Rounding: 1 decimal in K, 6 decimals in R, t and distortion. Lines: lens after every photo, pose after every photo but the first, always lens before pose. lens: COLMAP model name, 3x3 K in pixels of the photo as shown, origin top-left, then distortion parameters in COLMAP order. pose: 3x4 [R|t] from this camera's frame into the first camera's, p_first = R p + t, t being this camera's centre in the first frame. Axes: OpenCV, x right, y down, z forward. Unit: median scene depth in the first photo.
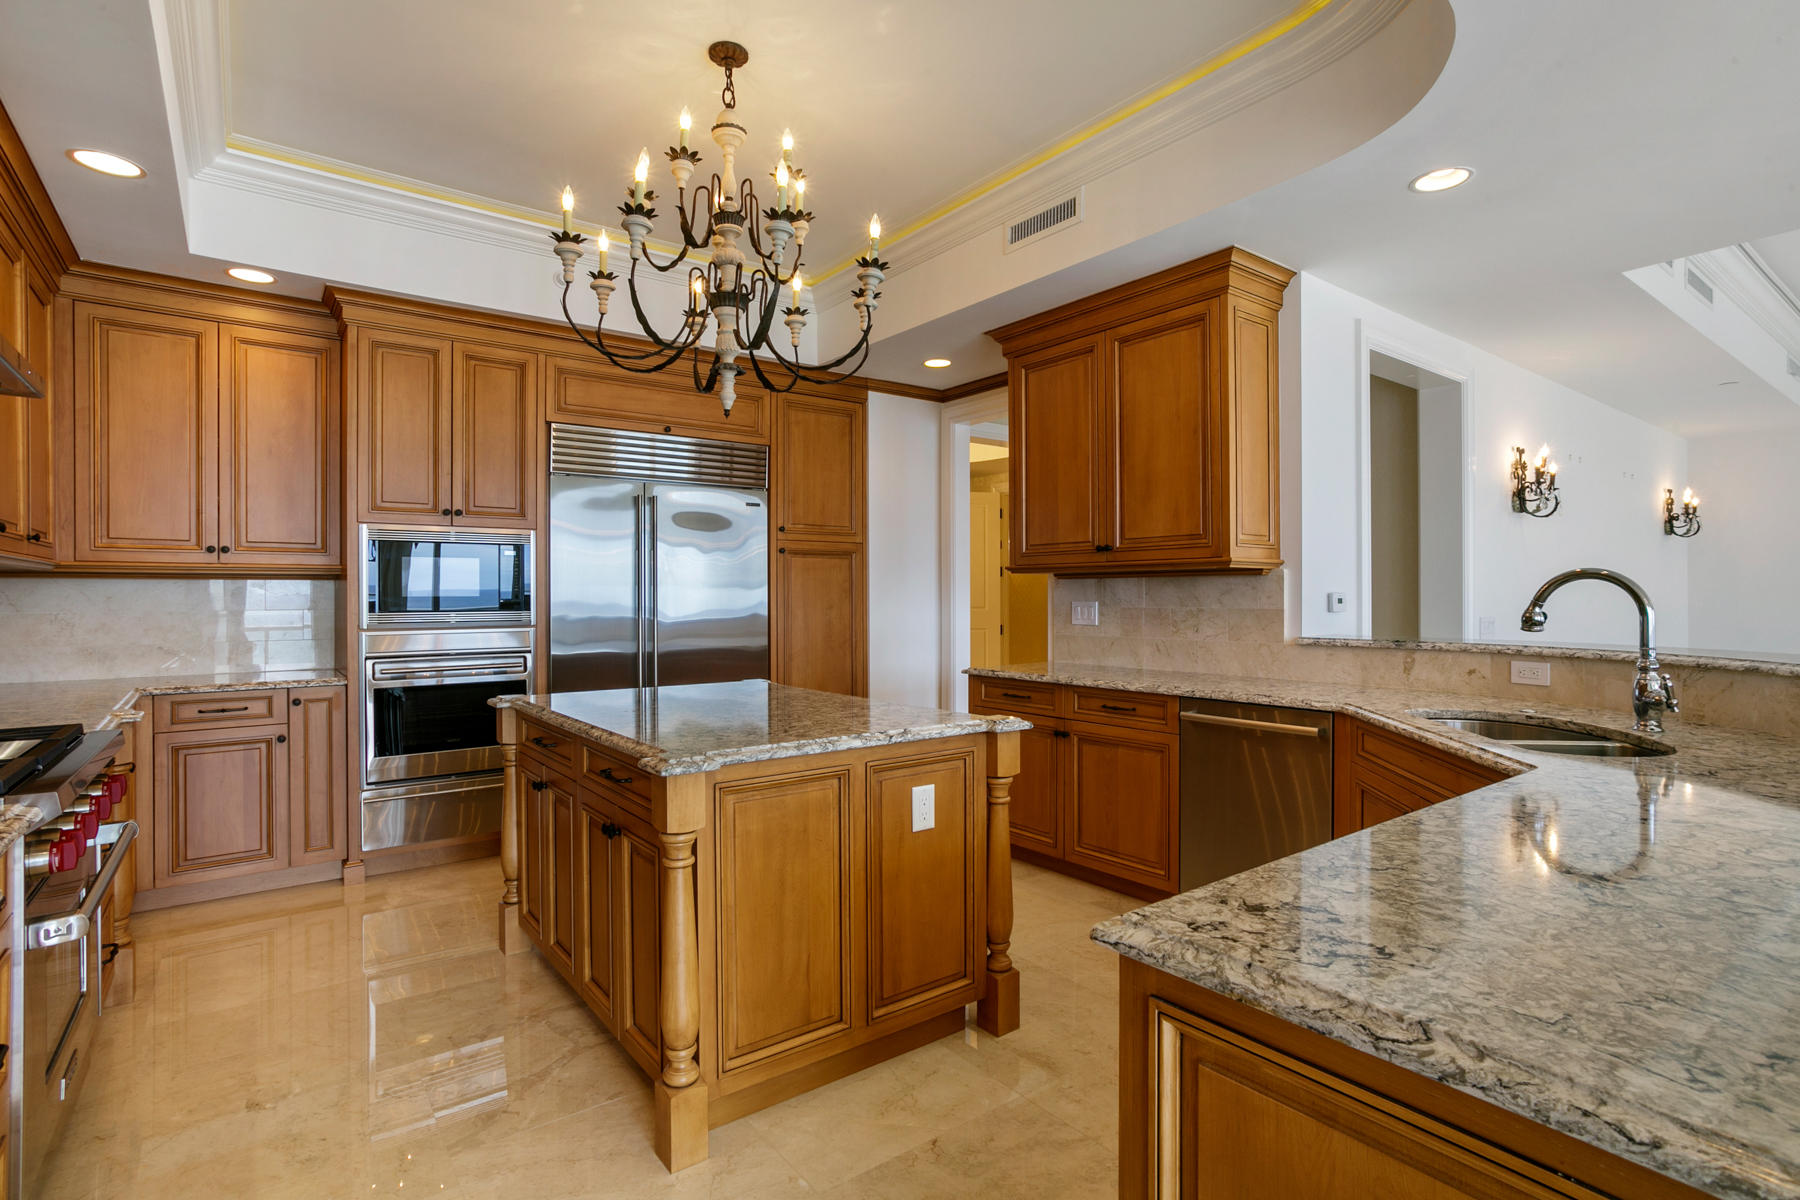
lens RADIAL K [[880.2, 0, 908.9], [0, 880.2, 595.2], [0, 0, 1]] dist [-0.015166, 0.005485]
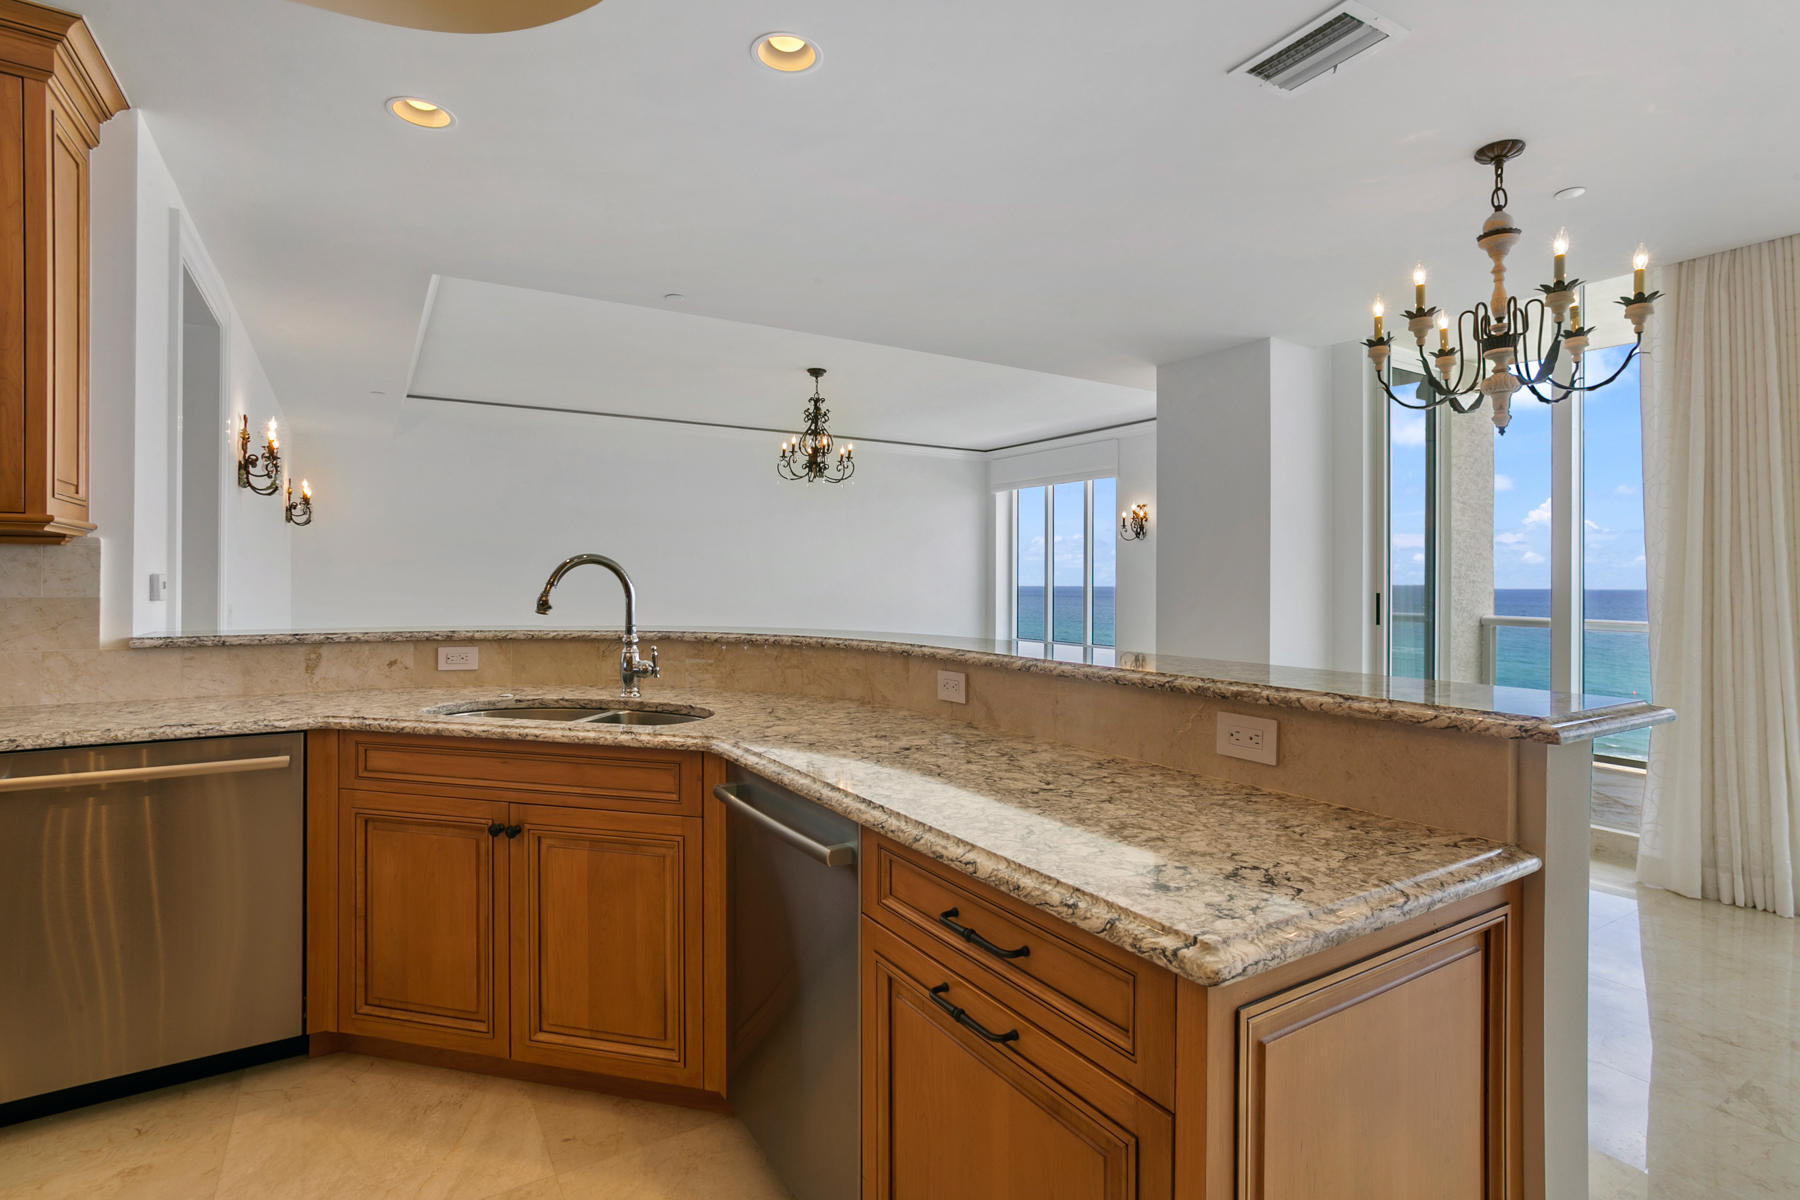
lens RADIAL K [[880.2, 0, 911.4], [0, 880.2, 588.4], [0, 0, 1]] dist [-0.015166, 0.005485]
pose [[0.097330, -0.005404, 0.995238, -0.240998], [-0.005008, 0.999970, 0.005919, 0.002196], [-0.995240, -0.005560, 0.097300, 0.443618]]
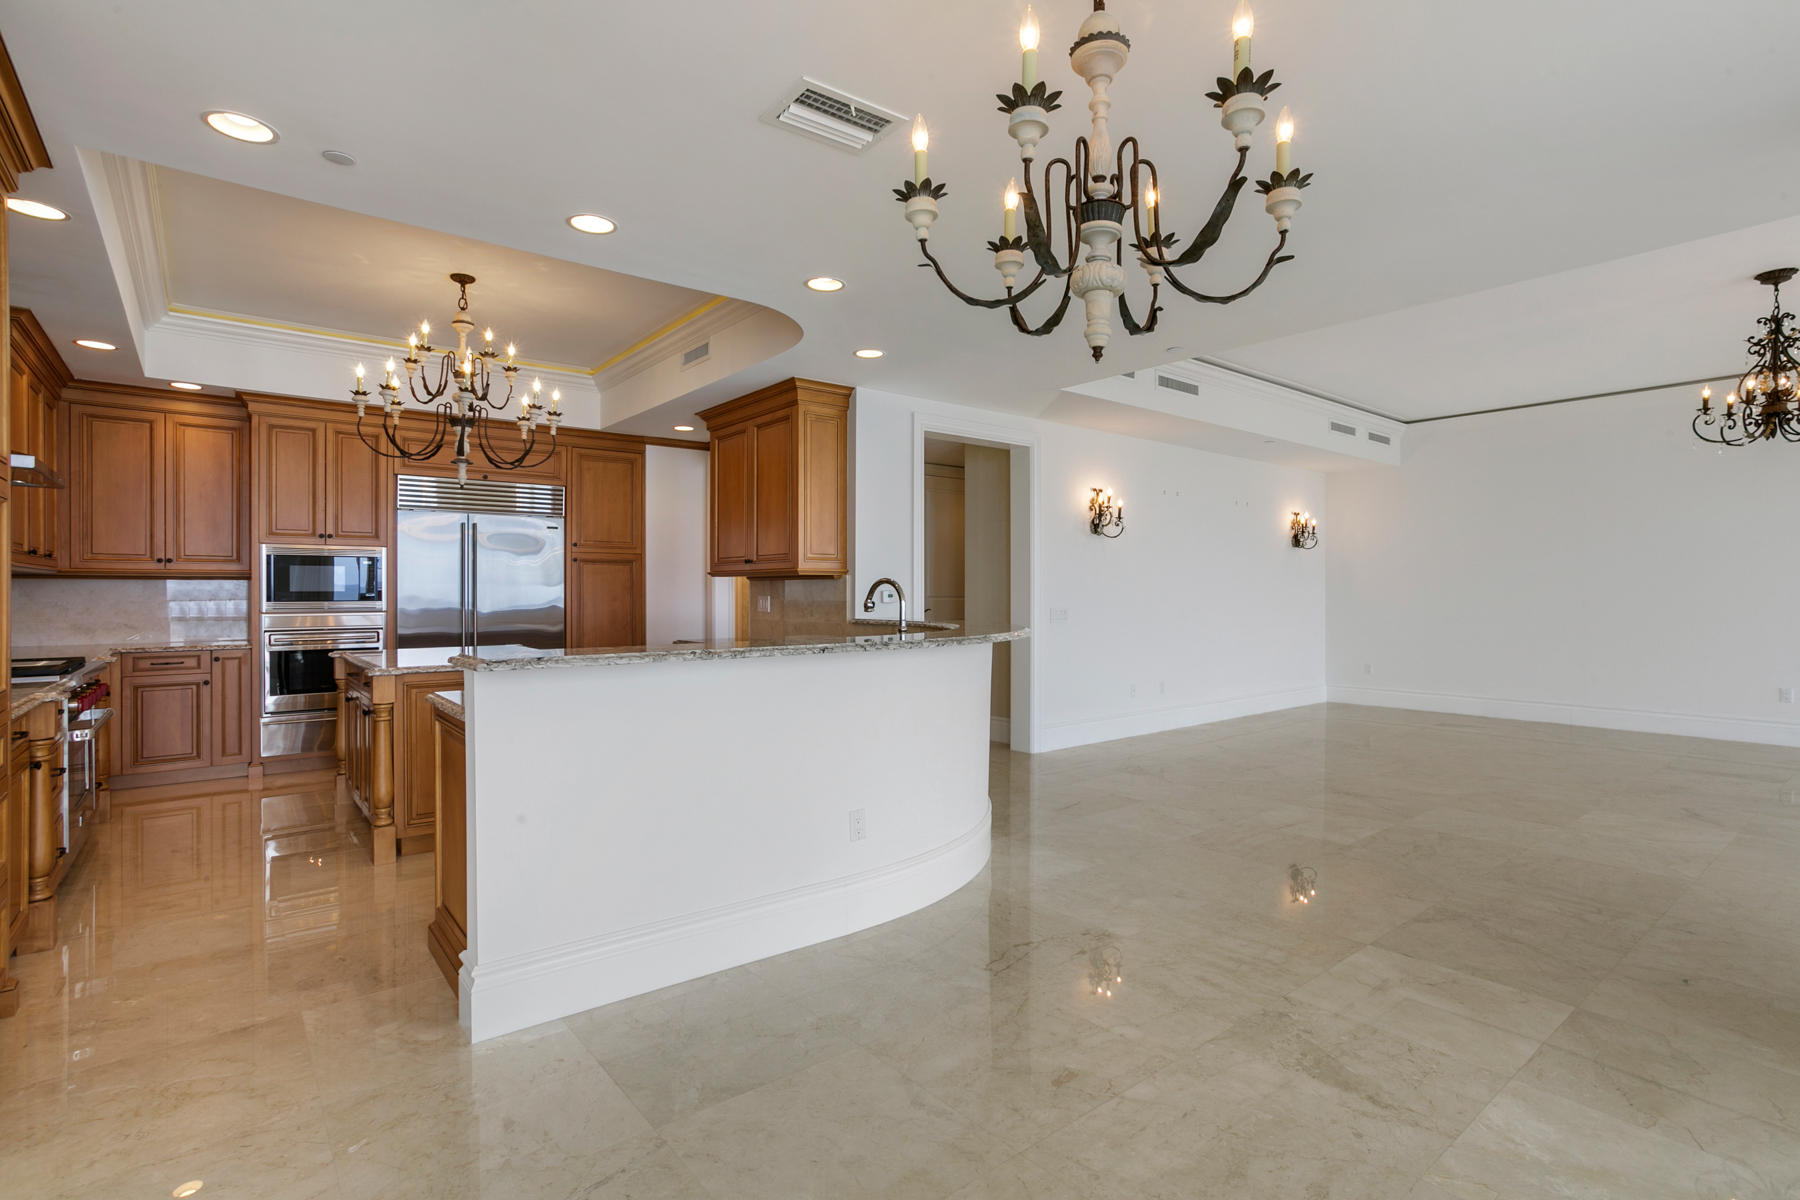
lens RADIAL K [[880.2, 0, 919.2], [0, 880.2, 591.9], [0, 0, 1]] dist [-0.015166, 0.005485]
pose [[0.999595, 0.001413, 0.028437, 0.711842], [-0.001454, 0.999998, 0.001426, -0.002157], [-0.028435, -0.001466, 0.999595, -0.828947]]
